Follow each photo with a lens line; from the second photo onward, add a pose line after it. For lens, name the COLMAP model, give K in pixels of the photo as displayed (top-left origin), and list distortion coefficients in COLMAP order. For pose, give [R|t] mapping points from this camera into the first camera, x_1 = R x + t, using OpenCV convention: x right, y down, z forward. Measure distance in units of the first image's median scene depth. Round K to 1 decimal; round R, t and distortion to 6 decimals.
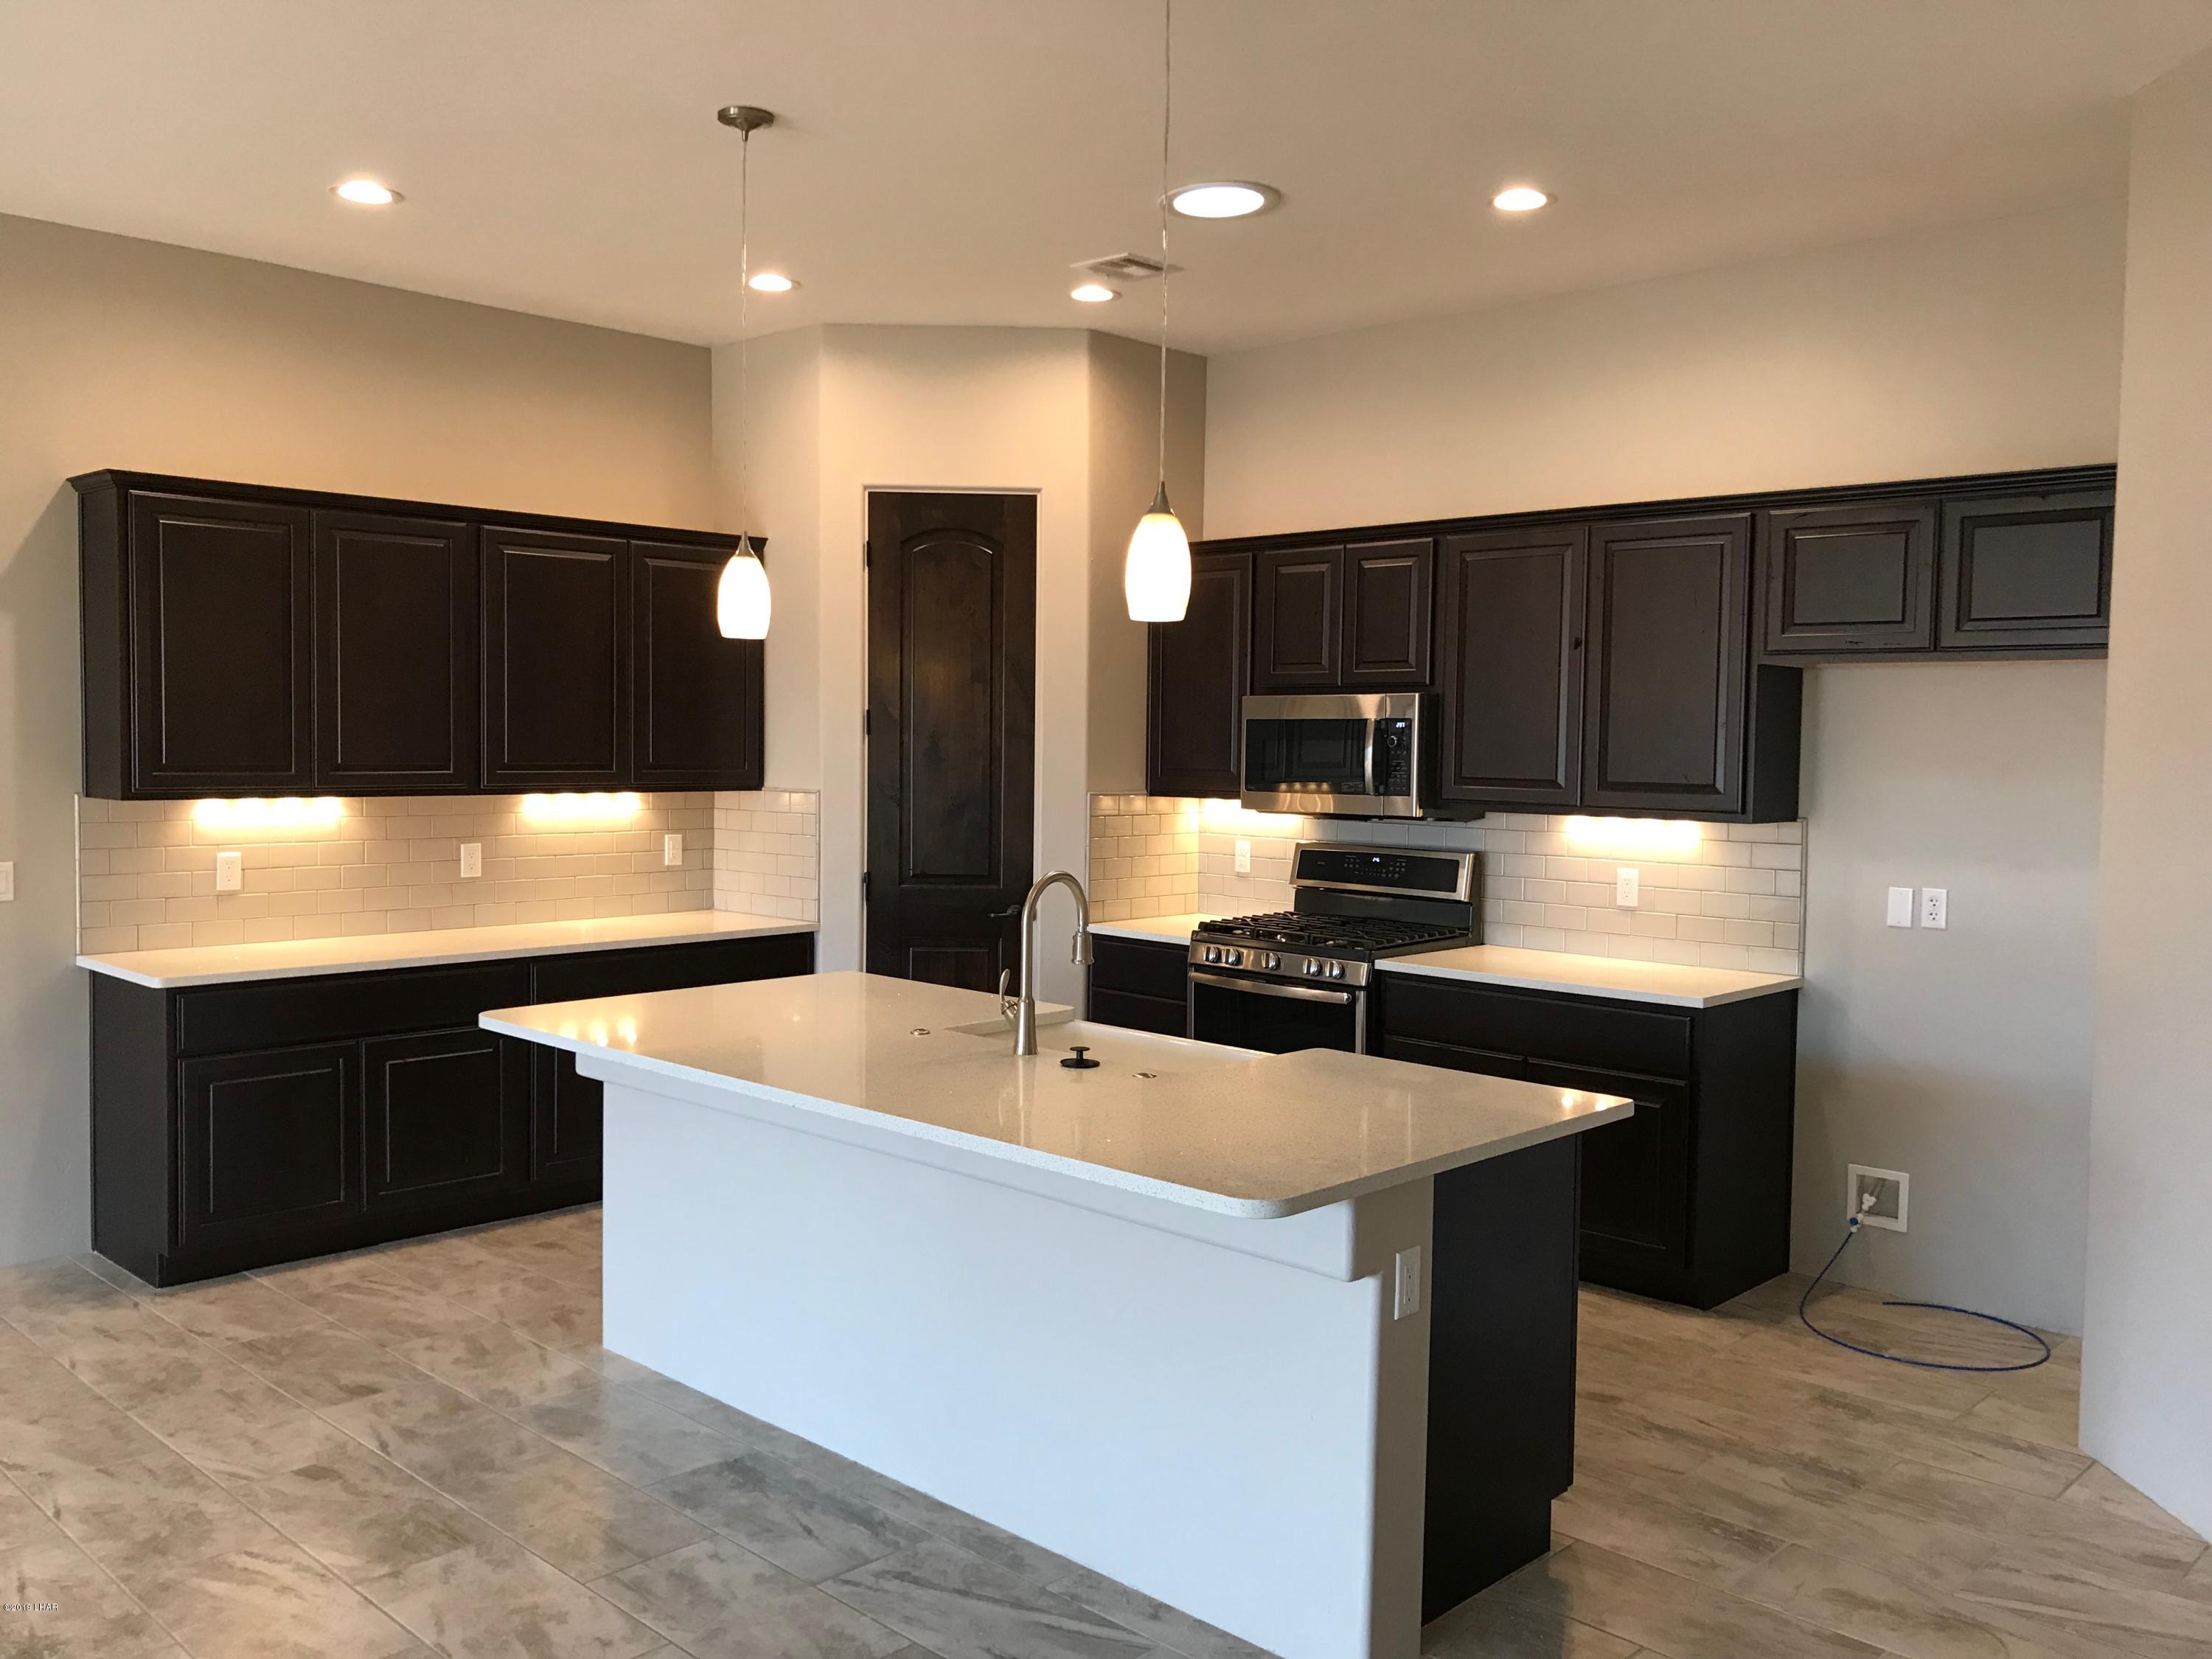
lens RADIAL K [[1841.1, 0, 1105.8], [0, 1841.1, 823.0], [0, 0, 1]] dist [0.045614, -0.042705]
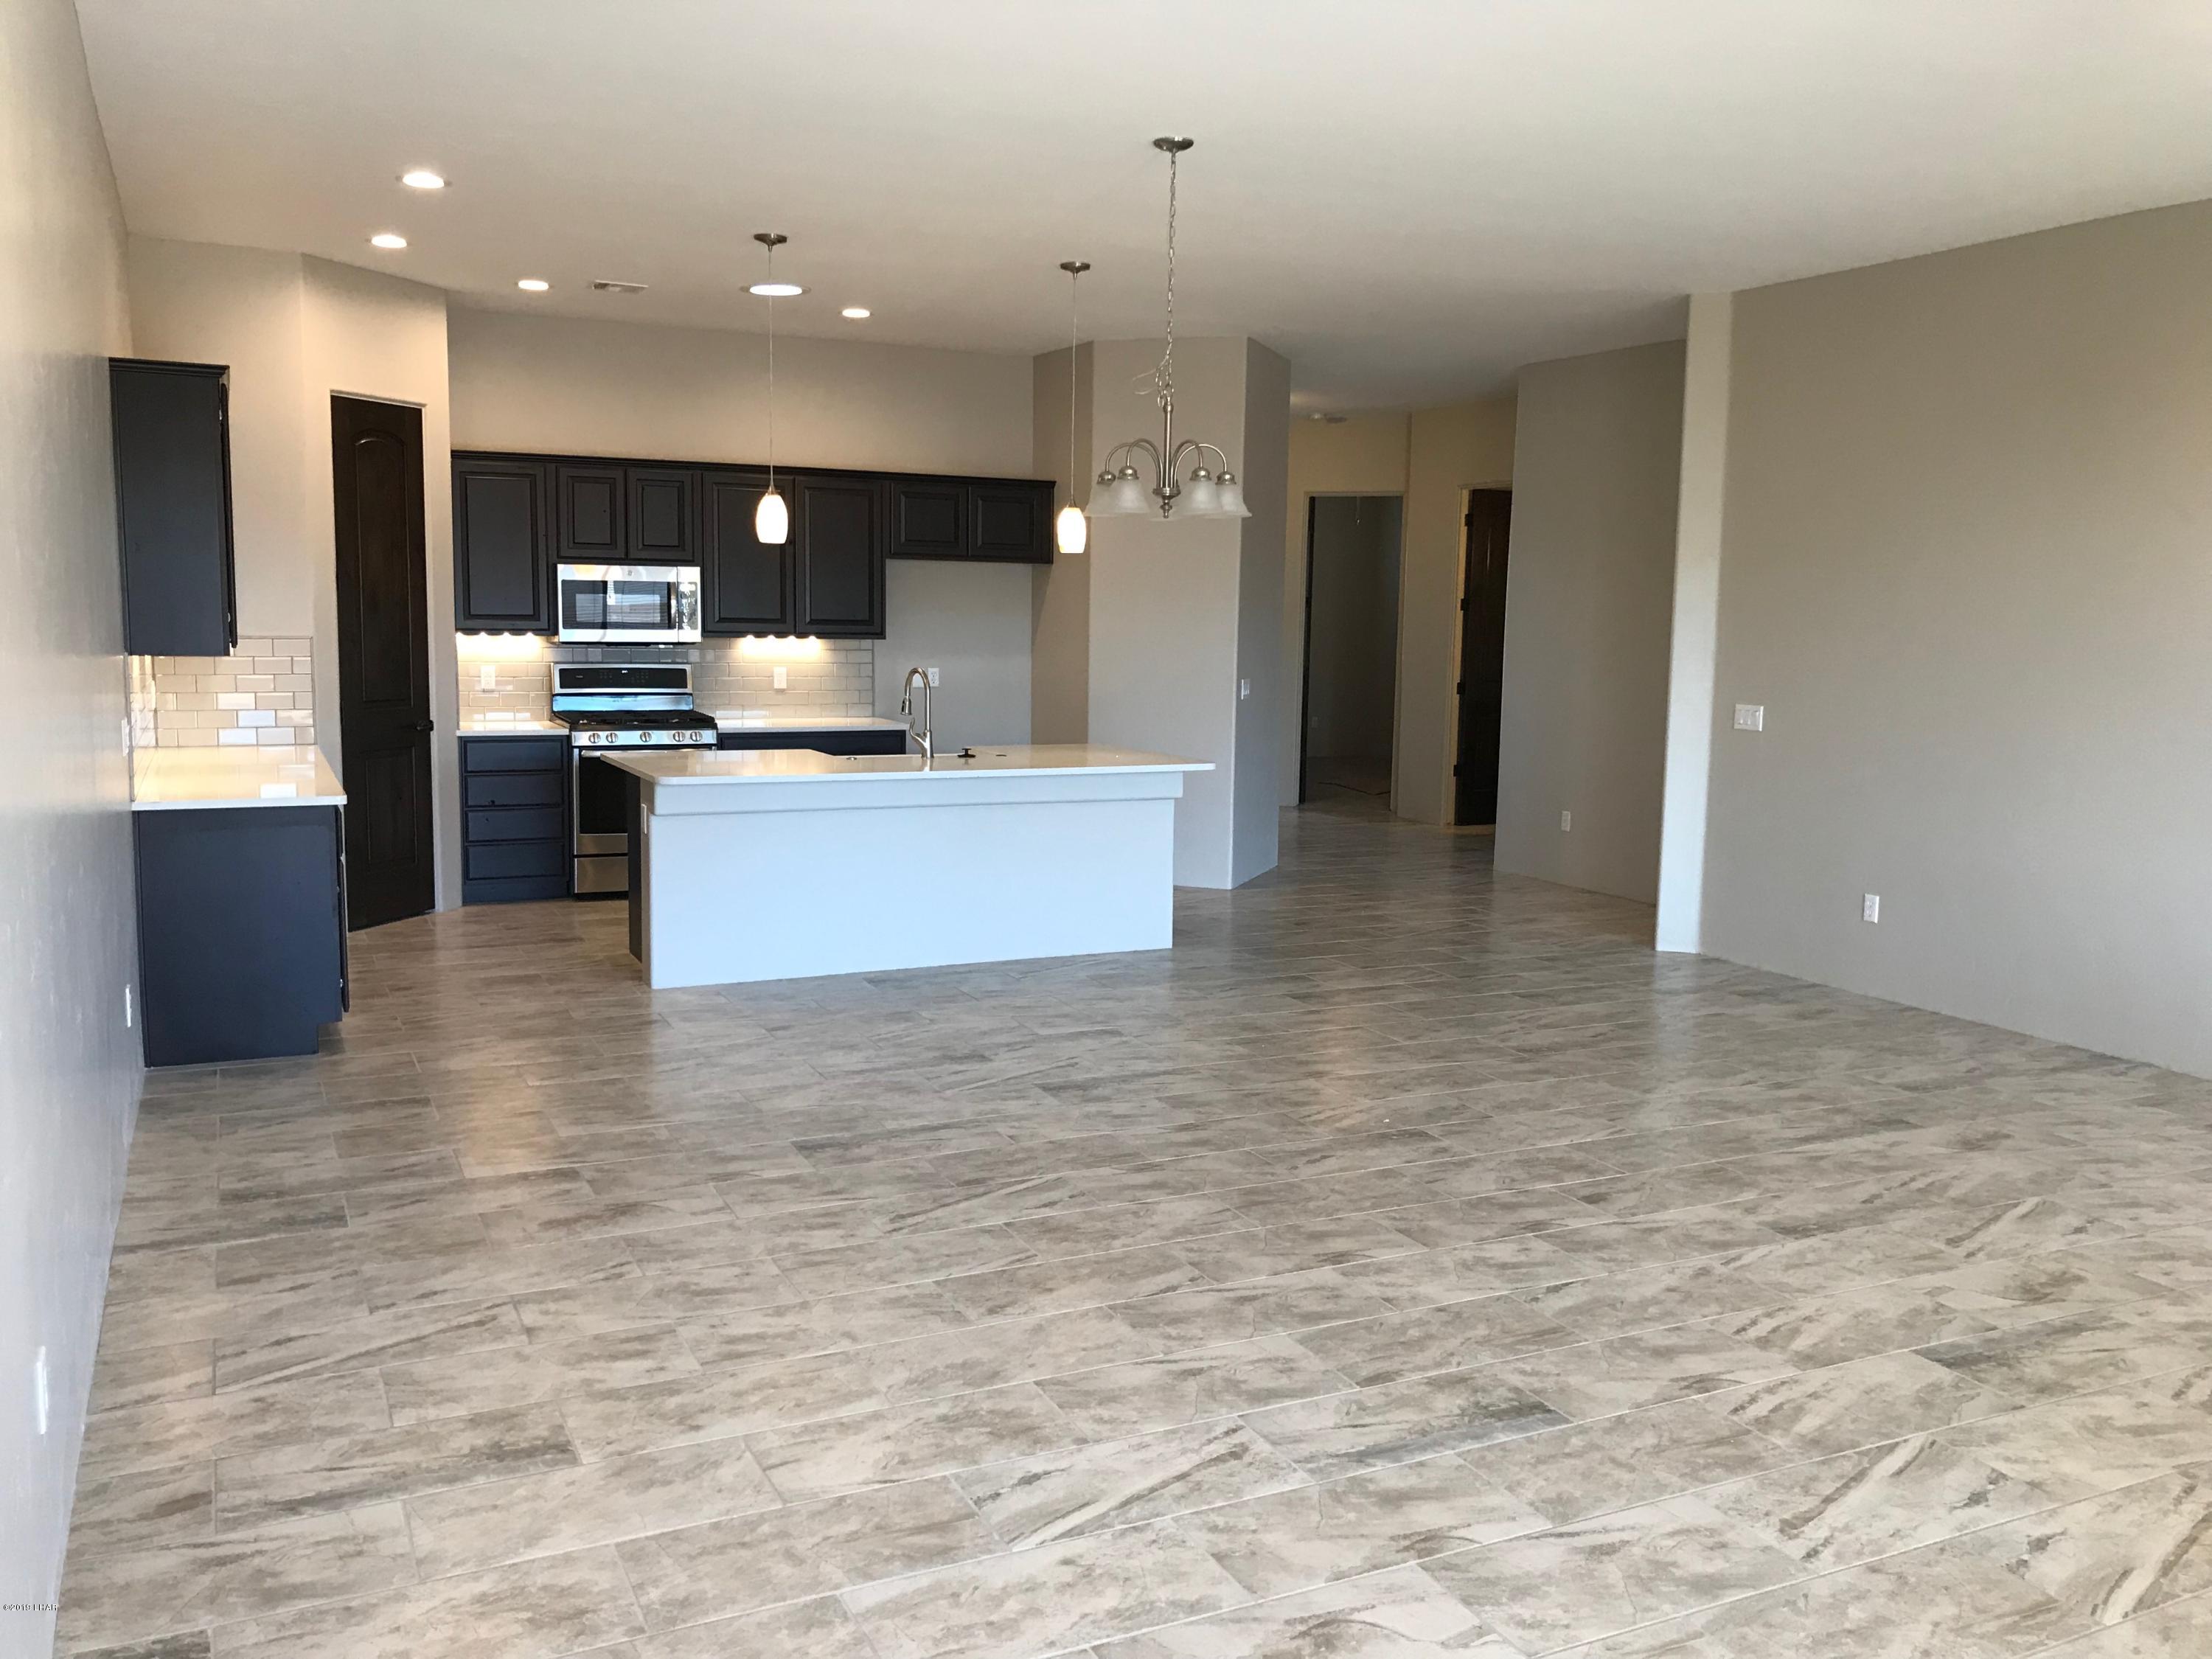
lens RADIAL K [[1841.1, 0, 1103.1], [0, 1841.1, 830.8], [0, 0, 1]] dist [0.045614, -0.042705]
pose [[0.342800, -0.121532, 0.931514, -1.288984], [0.038784, 0.992582, 0.115226, -0.011802], [-0.938607, -0.003372, 0.344971, 0.087378]]
